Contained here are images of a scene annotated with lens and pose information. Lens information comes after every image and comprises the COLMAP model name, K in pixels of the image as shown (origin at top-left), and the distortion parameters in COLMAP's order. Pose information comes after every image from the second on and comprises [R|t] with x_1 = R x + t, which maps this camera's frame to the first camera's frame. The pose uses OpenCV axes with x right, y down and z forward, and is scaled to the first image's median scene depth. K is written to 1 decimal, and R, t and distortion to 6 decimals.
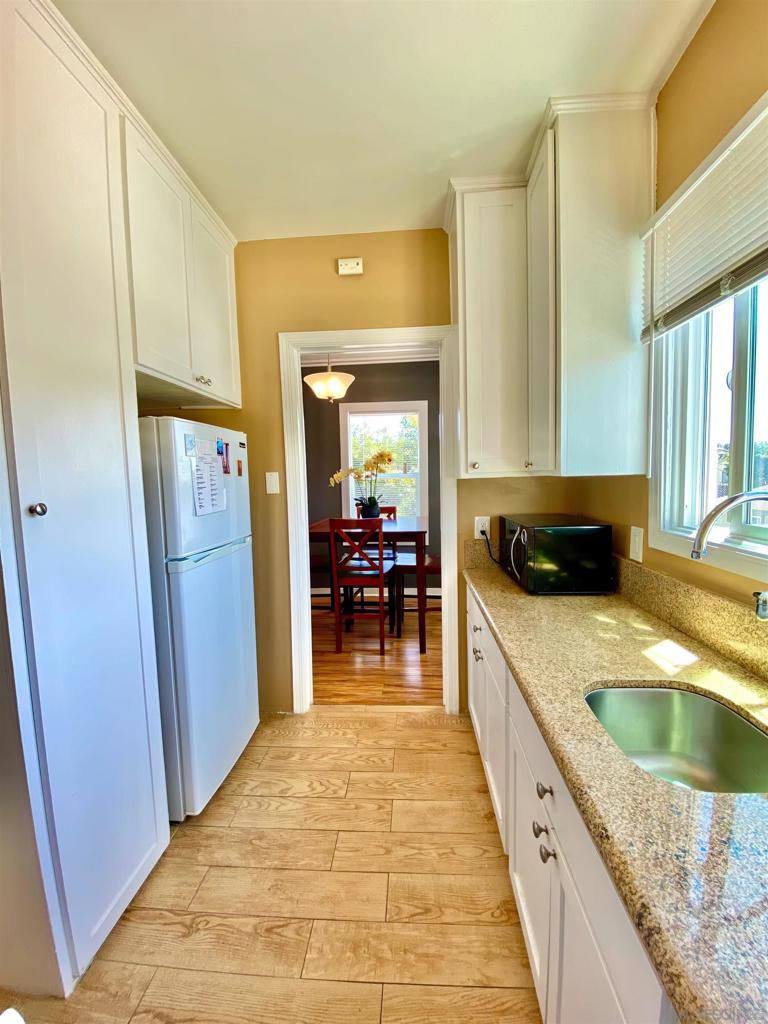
lens RADIAL K [[415.5, 0, 385.1], [0, 415.5, 511.1], [0, 0, 1]] dist [-0.000955, -0.000082]
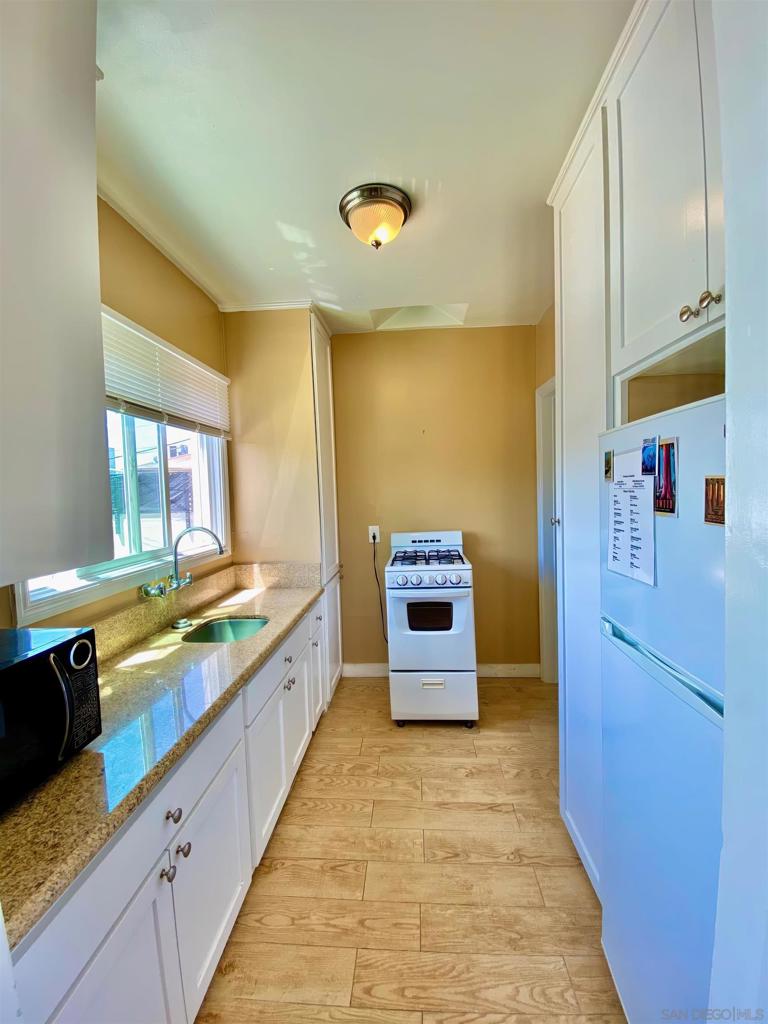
lens RADIAL K [[415.5, 0, 384.8], [0, 415.5, 509.4], [0, 0, 1]] dist [-0.000955, -0.000082]
pose [[-0.998228, 0.059492, 0.001145, -0.101843], [0.059112, 0.989294, 0.133428, -0.216933], [0.006805, 0.133259, -0.991058, 1.826285]]
